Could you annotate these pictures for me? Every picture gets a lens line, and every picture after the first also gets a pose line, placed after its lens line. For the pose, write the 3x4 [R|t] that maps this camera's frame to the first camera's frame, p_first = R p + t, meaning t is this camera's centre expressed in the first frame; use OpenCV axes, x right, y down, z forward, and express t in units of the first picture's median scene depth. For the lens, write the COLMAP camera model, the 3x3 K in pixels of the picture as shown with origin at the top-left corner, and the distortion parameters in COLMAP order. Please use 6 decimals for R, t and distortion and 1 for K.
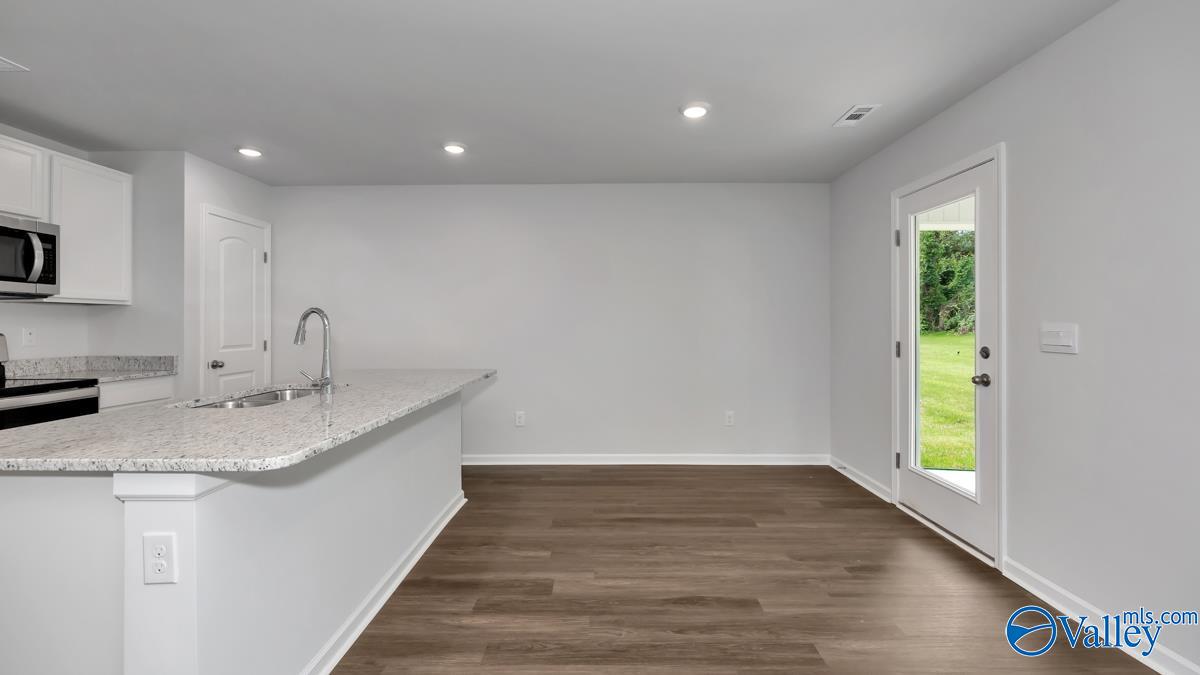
lens RADIAL K [[502.2, 0, 611.3], [0, 502.2, 319.6], [0, 0, 1]] dist [-0.002773, -0.000666]
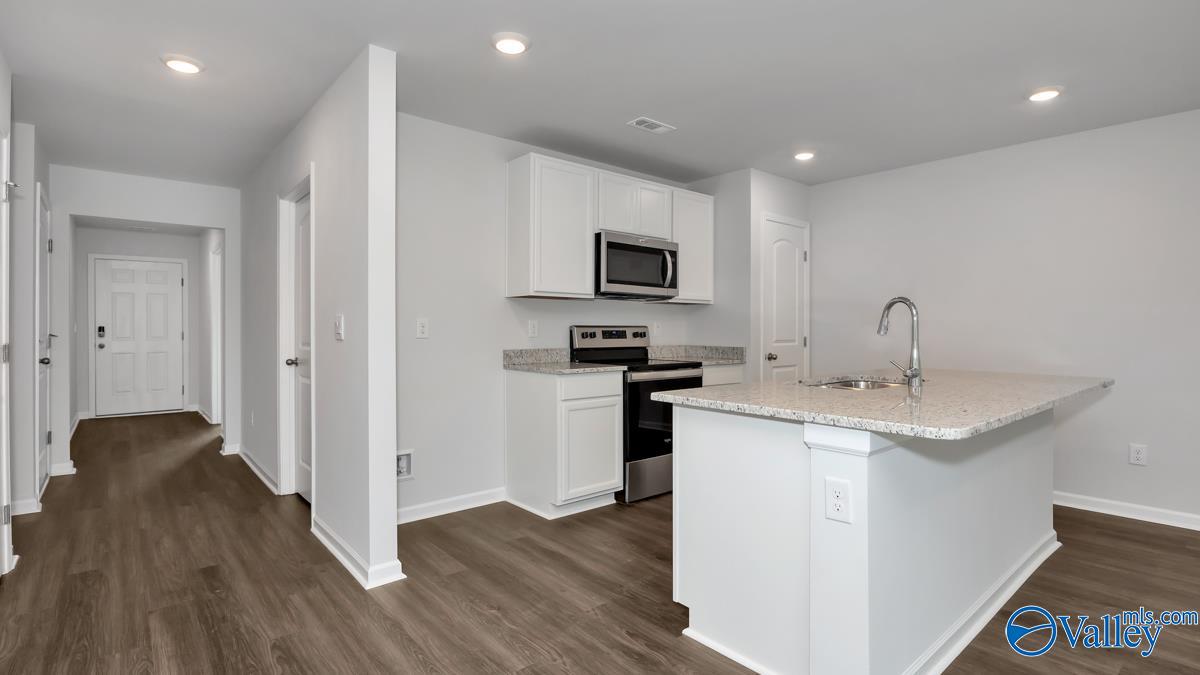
lens RADIAL K [[578.2, 0, 600.0], [0, 578.2, 337.5], [0, 0, 1]] dist [0.000280, 0.000209]
pose [[0.651287, 0.016443, -0.758653, -0.088570], [0.001936, 0.999726, 0.023330, 0.020794], [0.758829, -0.016664, 0.651077, -0.130390]]
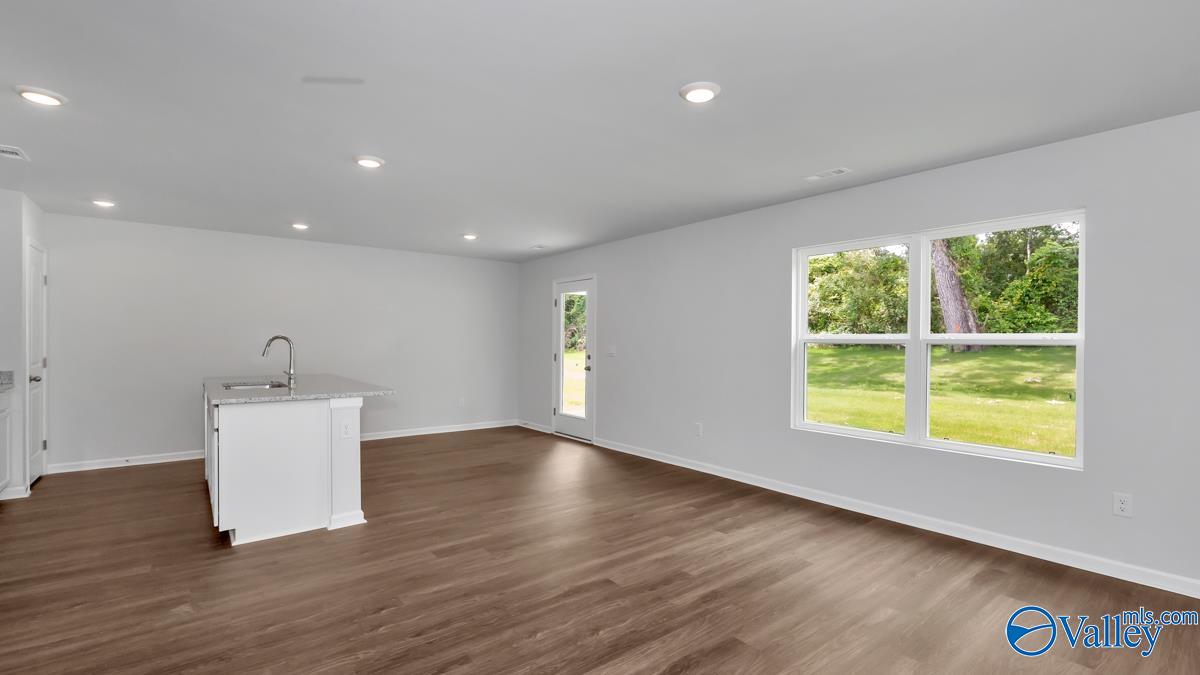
lens RADIAL K [[528.1, 0, 605.7], [0, 528.1, 344.3], [0, 0, 1]] dist [0.003283, 0.000650]
pose [[0.789283, 0.004142, 0.614016, -0.617042], [-0.012671, 0.999874, 0.009543, -0.017398], [-0.613899, -0.015313, 0.789236, -0.864684]]
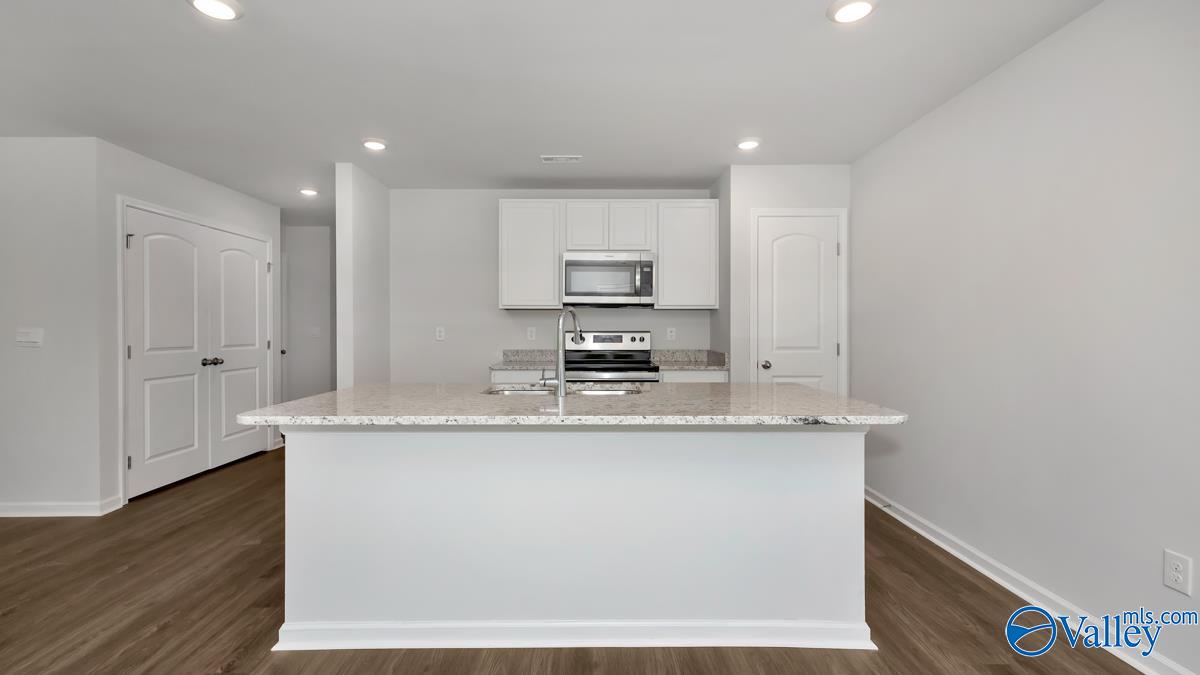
lens RADIAL K [[536.6, 0, 604.5], [0, 536.6, 334.5], [0, 0, 1]] dist [0.017514, -0.000141]
pose [[-0.002673, 0.014571, -0.999890, 0.362089], [0.007604, 0.999865, 0.014551, 0.012347], [0.999968, -0.007564, -0.002784, 0.819878]]
